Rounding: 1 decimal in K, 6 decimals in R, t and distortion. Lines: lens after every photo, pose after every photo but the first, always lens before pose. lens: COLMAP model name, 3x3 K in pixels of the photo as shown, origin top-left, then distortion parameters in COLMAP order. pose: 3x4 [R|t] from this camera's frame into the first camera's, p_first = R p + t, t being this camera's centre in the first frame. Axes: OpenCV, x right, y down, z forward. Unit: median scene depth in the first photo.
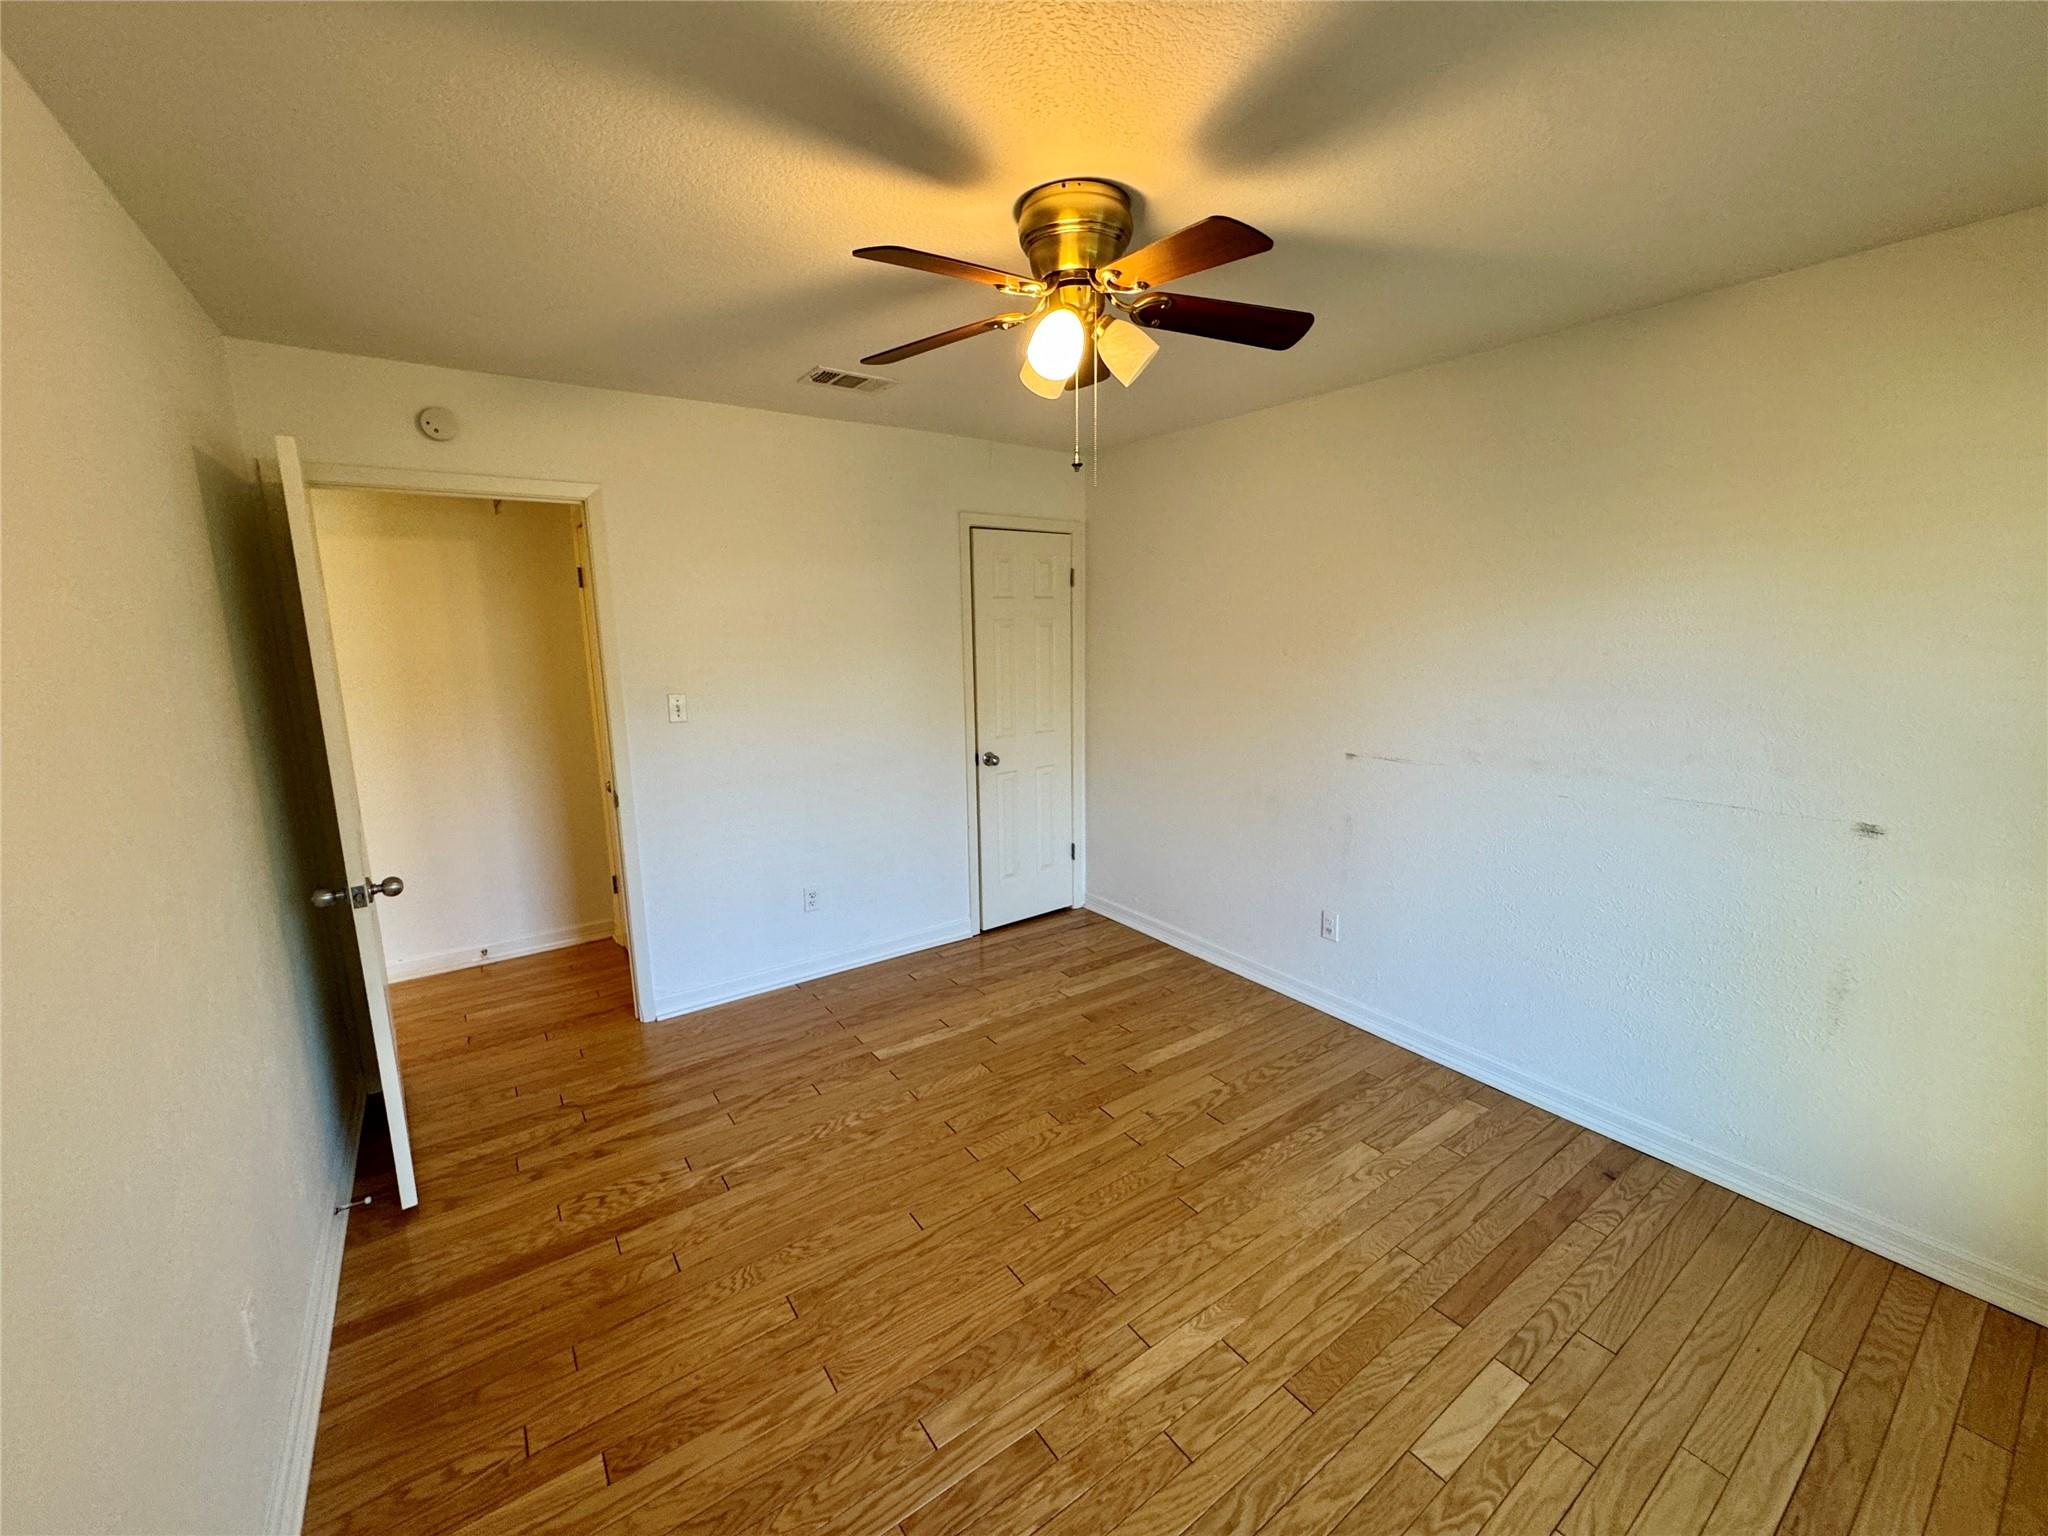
lens RADIAL K [[815.0, 0, 1026.7], [0, 815.0, 772.4], [0, 0, 1]] dist [-0.002286, 0.000183]
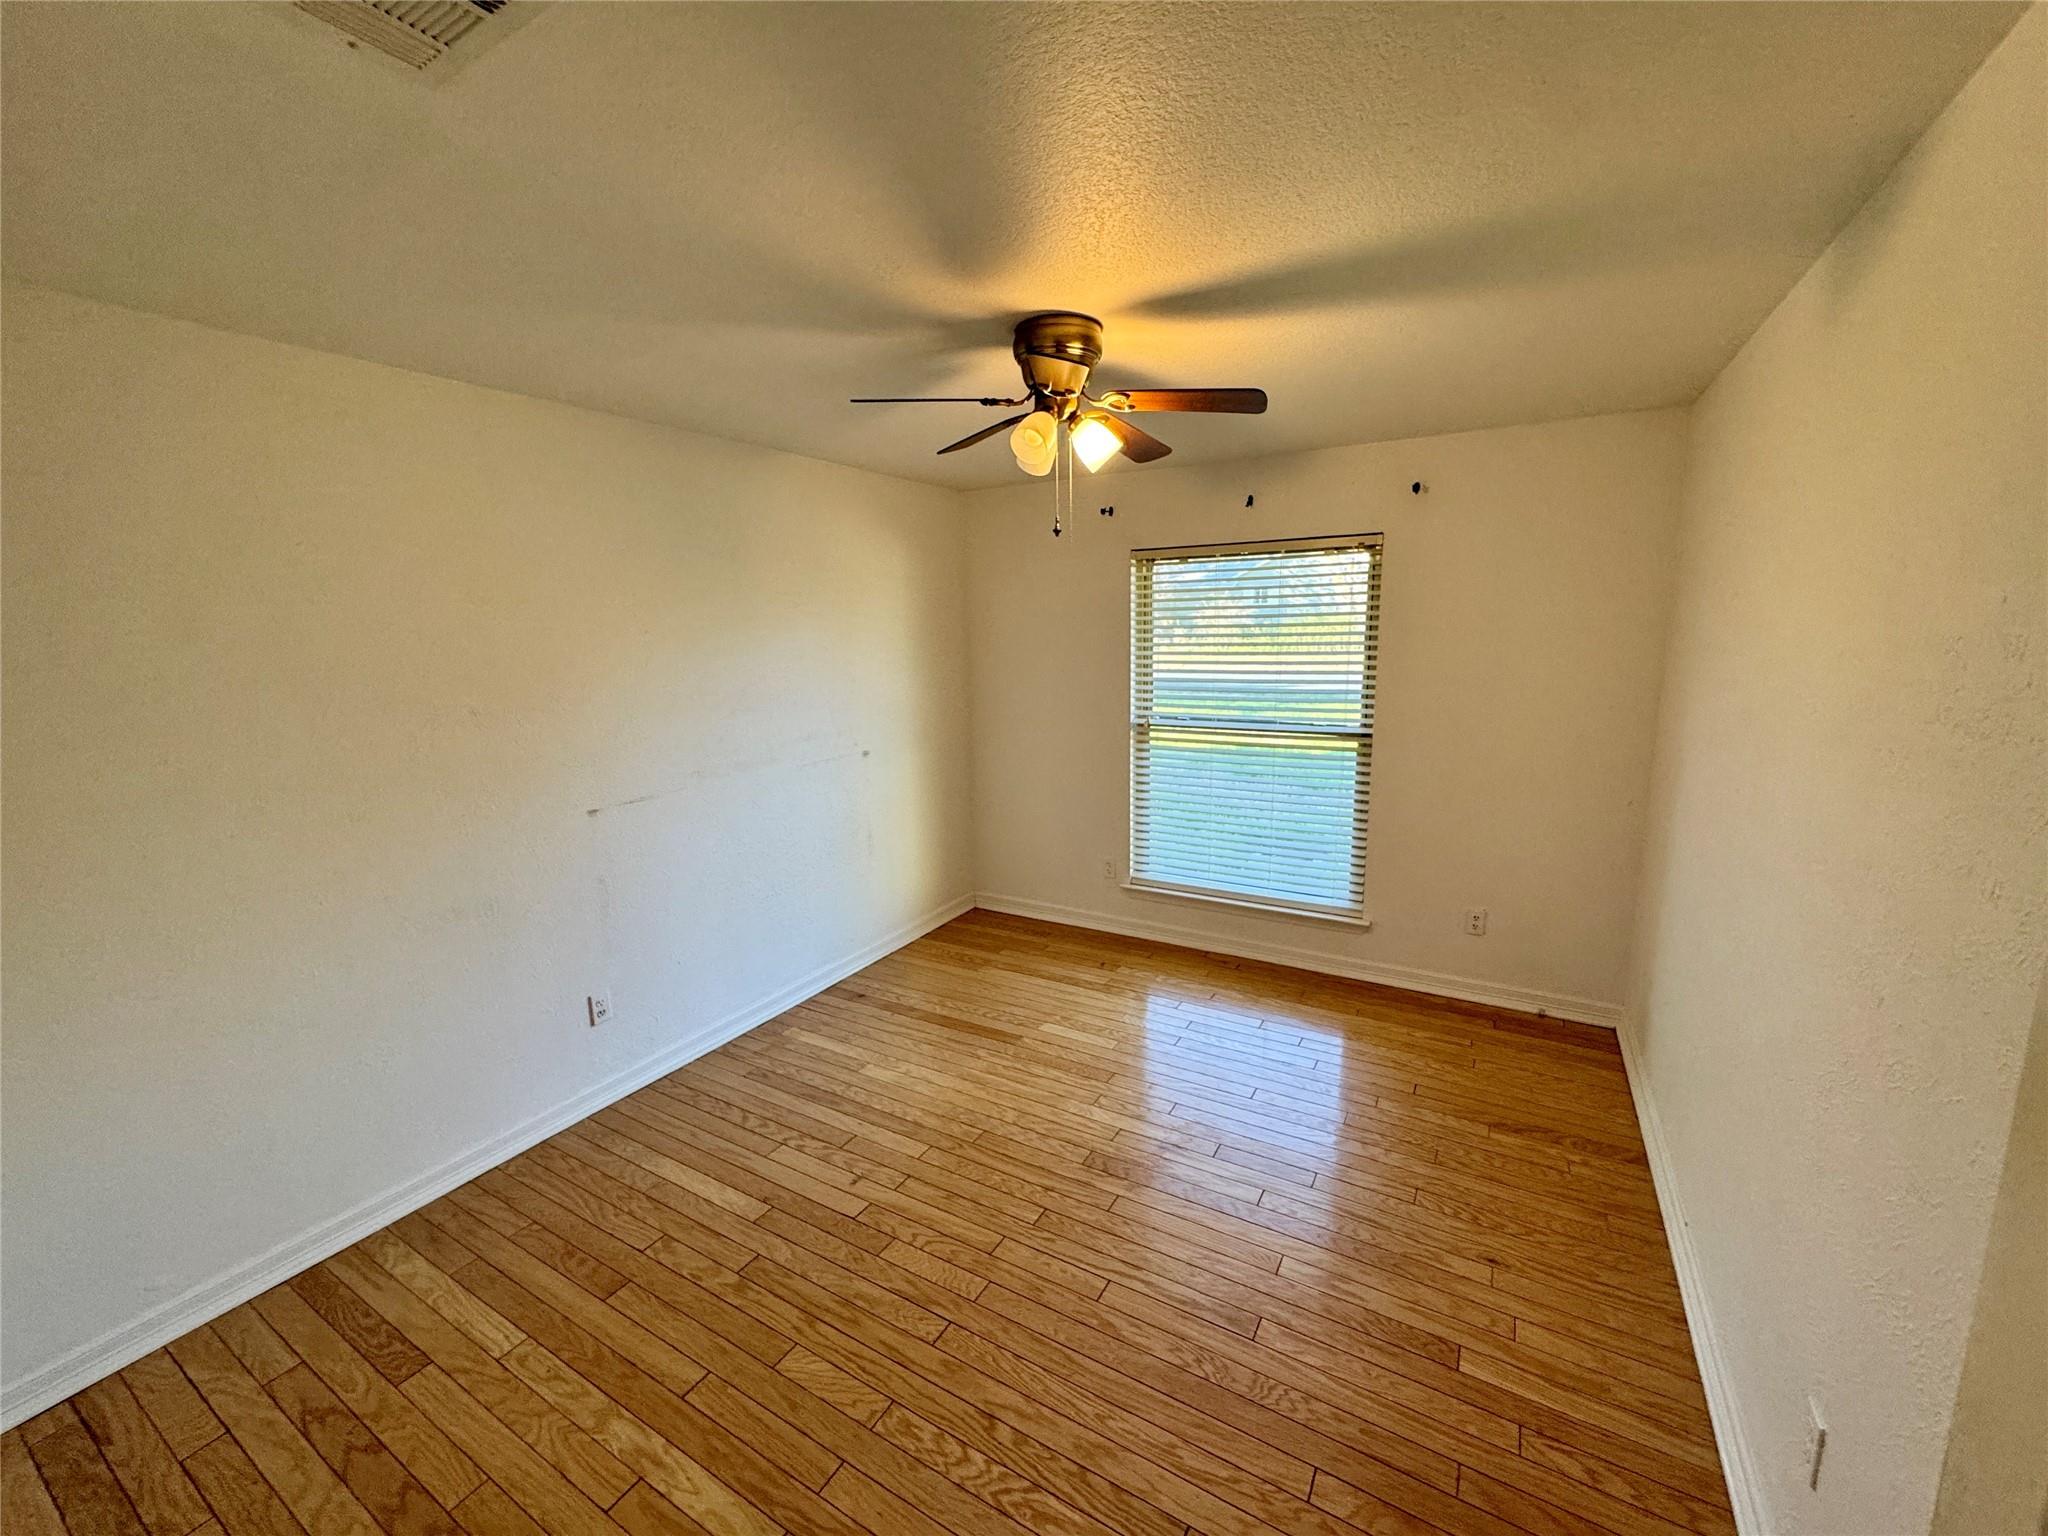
lens RADIAL K [[815.0, 0, 1038.9], [0, 815.0, 762.1], [0, 0, 1]] dist [-0.002286, 0.000183]
pose [[-0.420181, -0.125791, 0.898679, -0.732324], [0.193332, 0.955198, 0.224096, -0.213252], [-0.886606, 0.267904, -0.377036, 1.057661]]
